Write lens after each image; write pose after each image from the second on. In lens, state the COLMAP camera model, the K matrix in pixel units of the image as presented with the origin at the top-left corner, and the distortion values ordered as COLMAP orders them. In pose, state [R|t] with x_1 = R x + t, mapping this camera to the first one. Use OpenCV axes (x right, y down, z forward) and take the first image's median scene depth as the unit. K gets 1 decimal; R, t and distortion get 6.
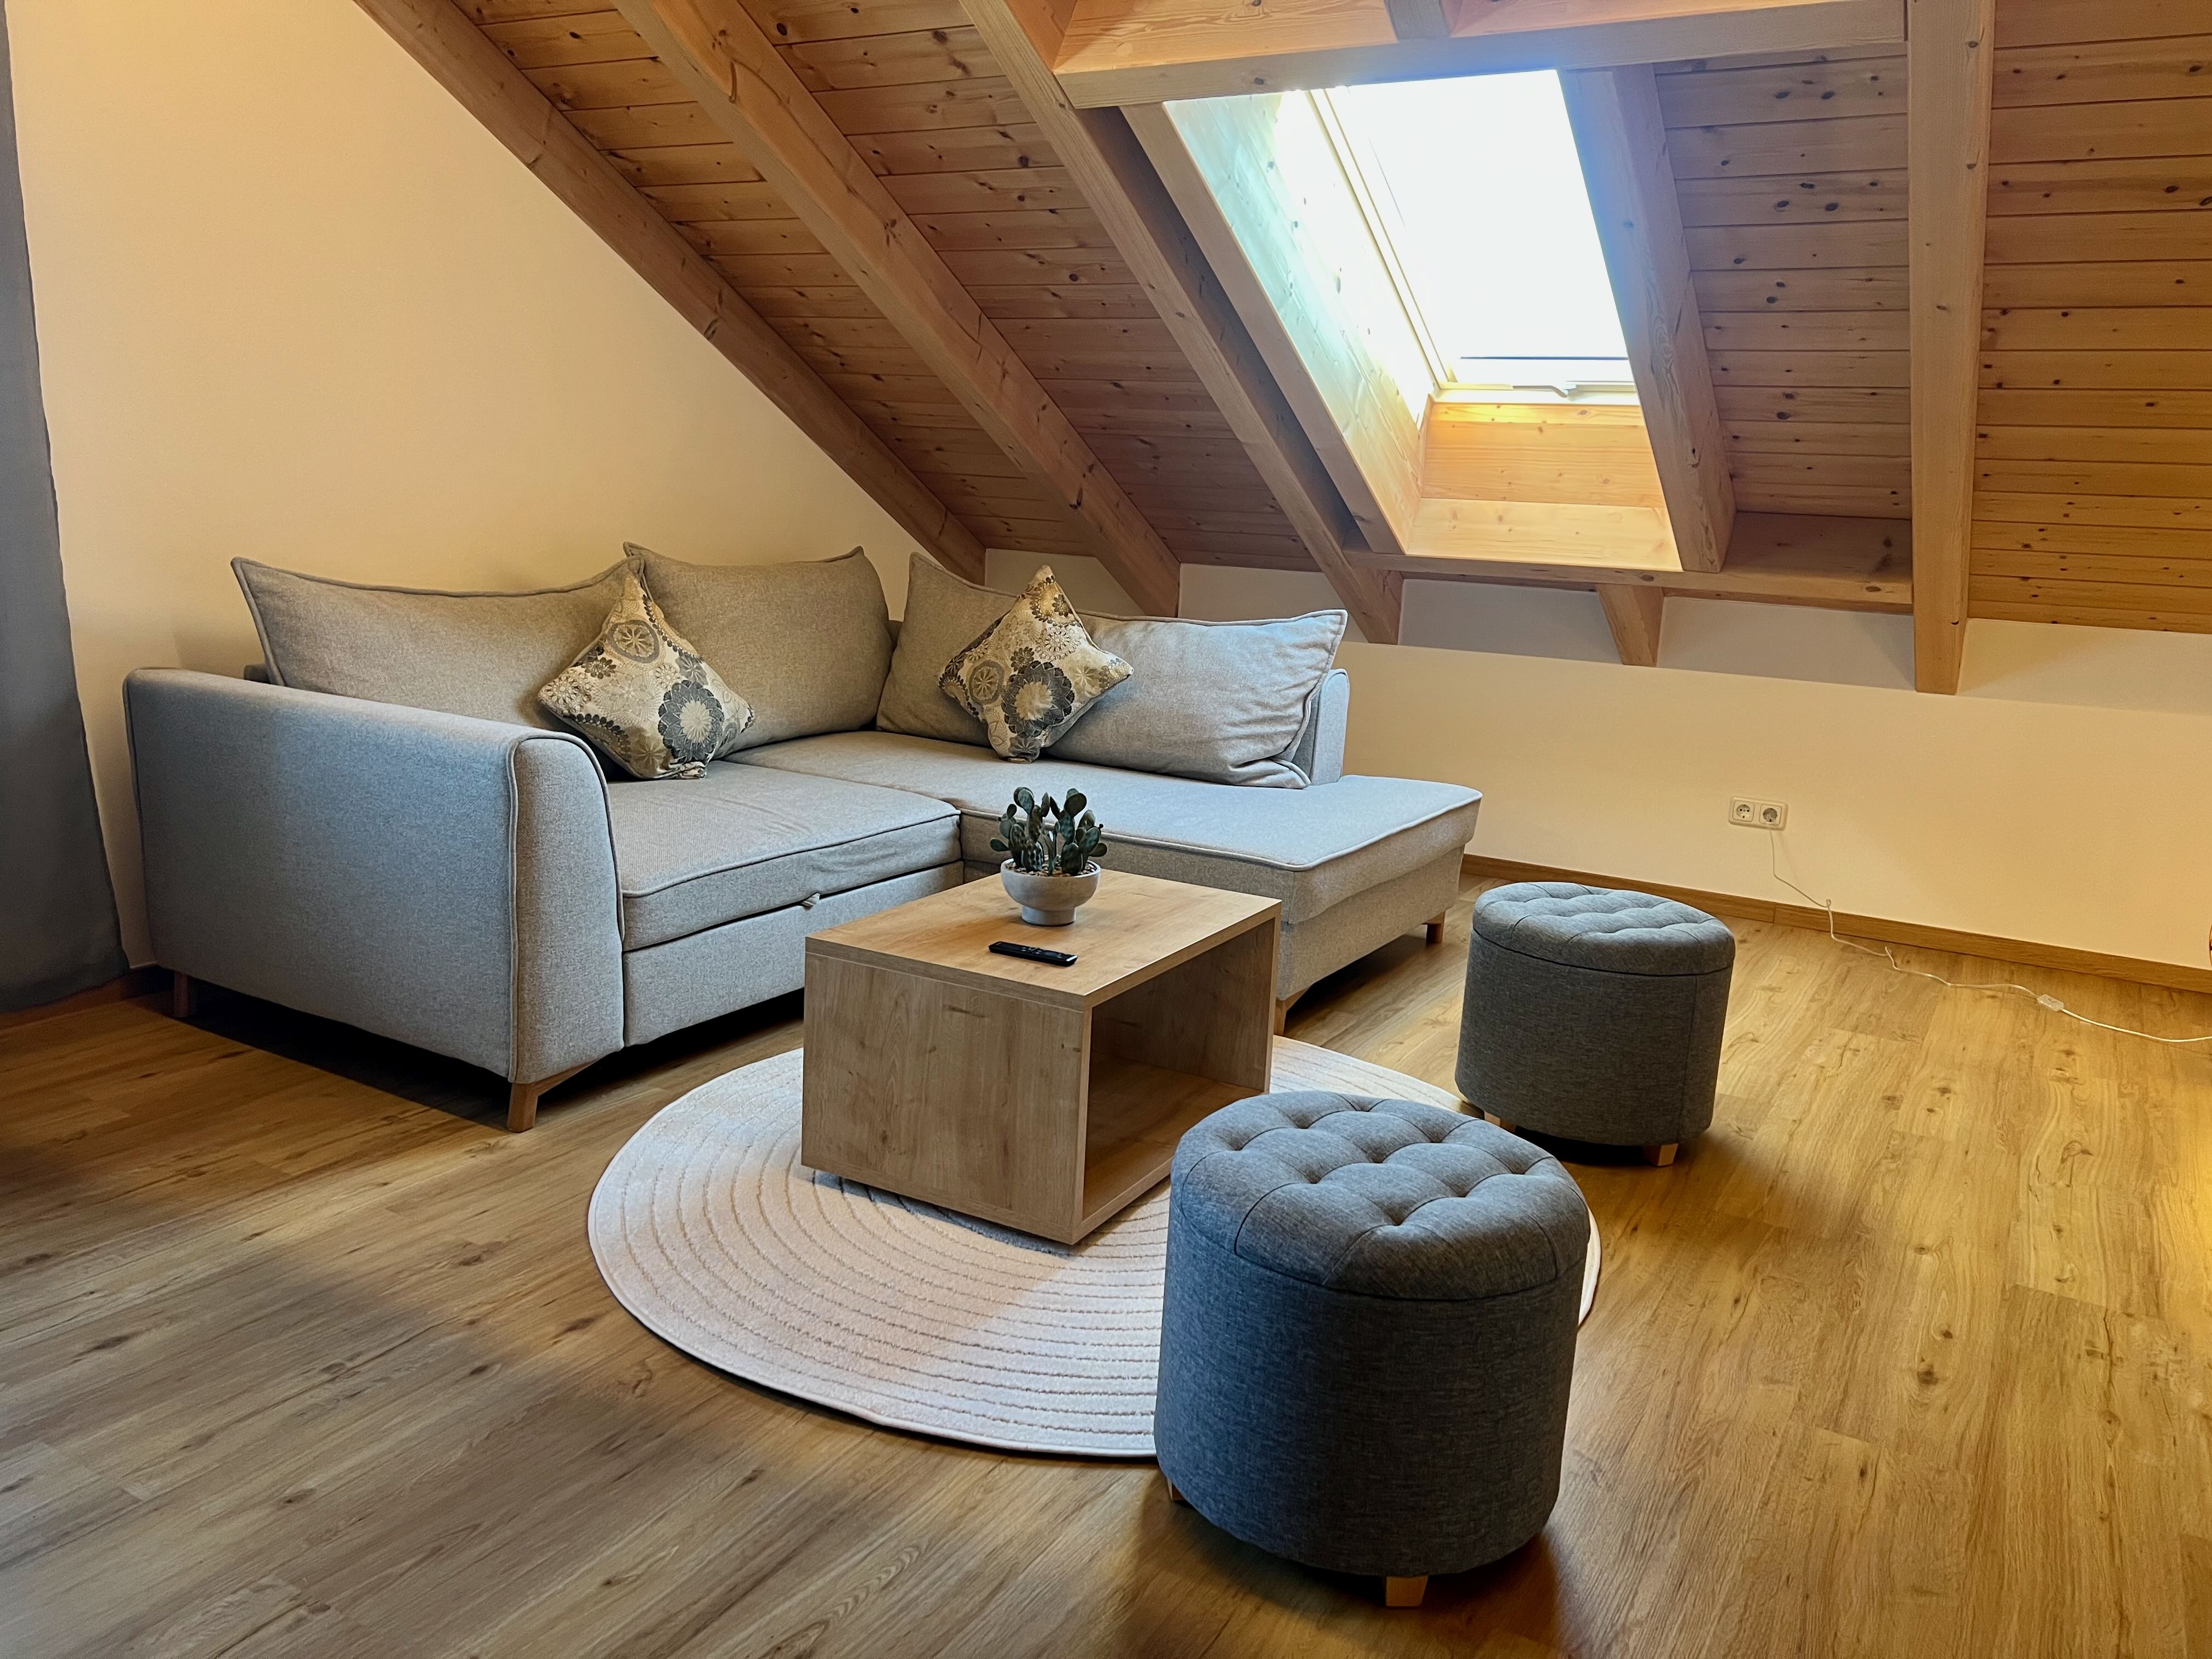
lens RADIAL K [[1666.7, 0, 1120.2], [0, 1666.7, 832.7], [0, 0, 1]] dist [0.039862, -0.045532]
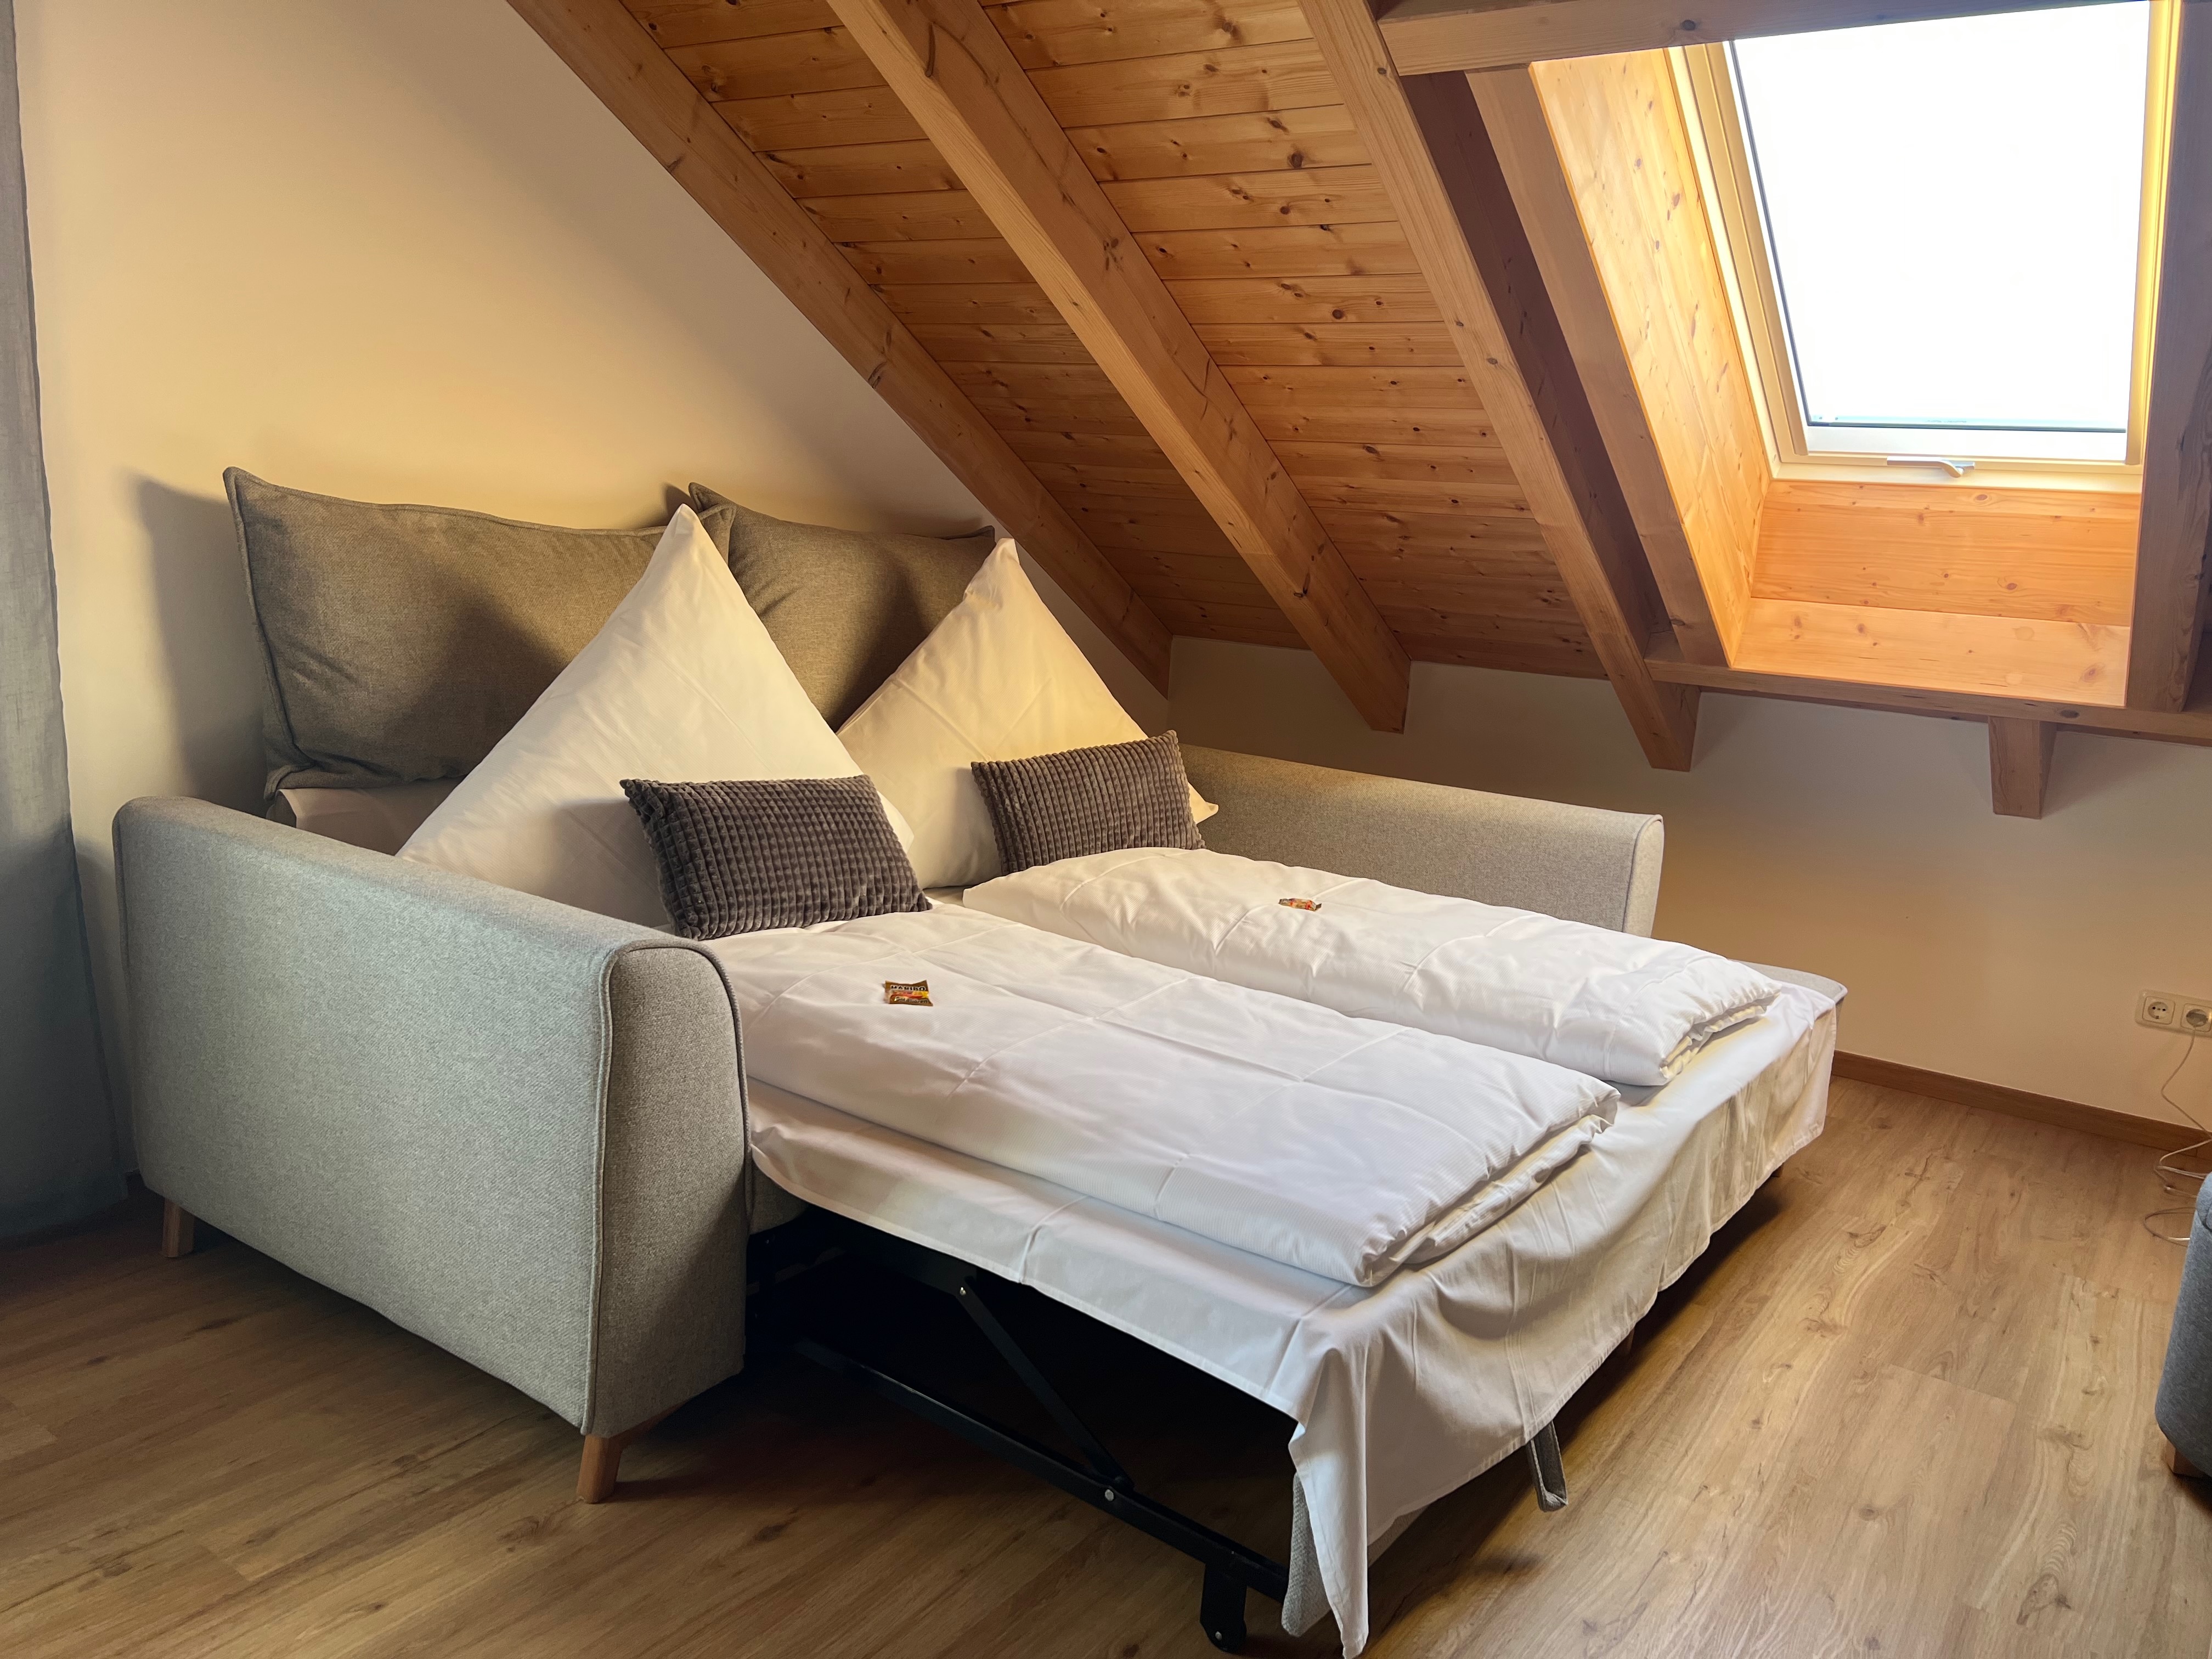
lens RADIAL K [[1666.7, 0, 1090.3], [0, 1666.7, 825.0], [0, 0, 1]] dist [0.039862, -0.045532]
pose [[0.996361, 0.036845, -0.076856, -0.074511], [-0.039841, 0.998490, -0.037826, -0.058375], [0.075346, 0.040751, 0.996324, 0.219768]]
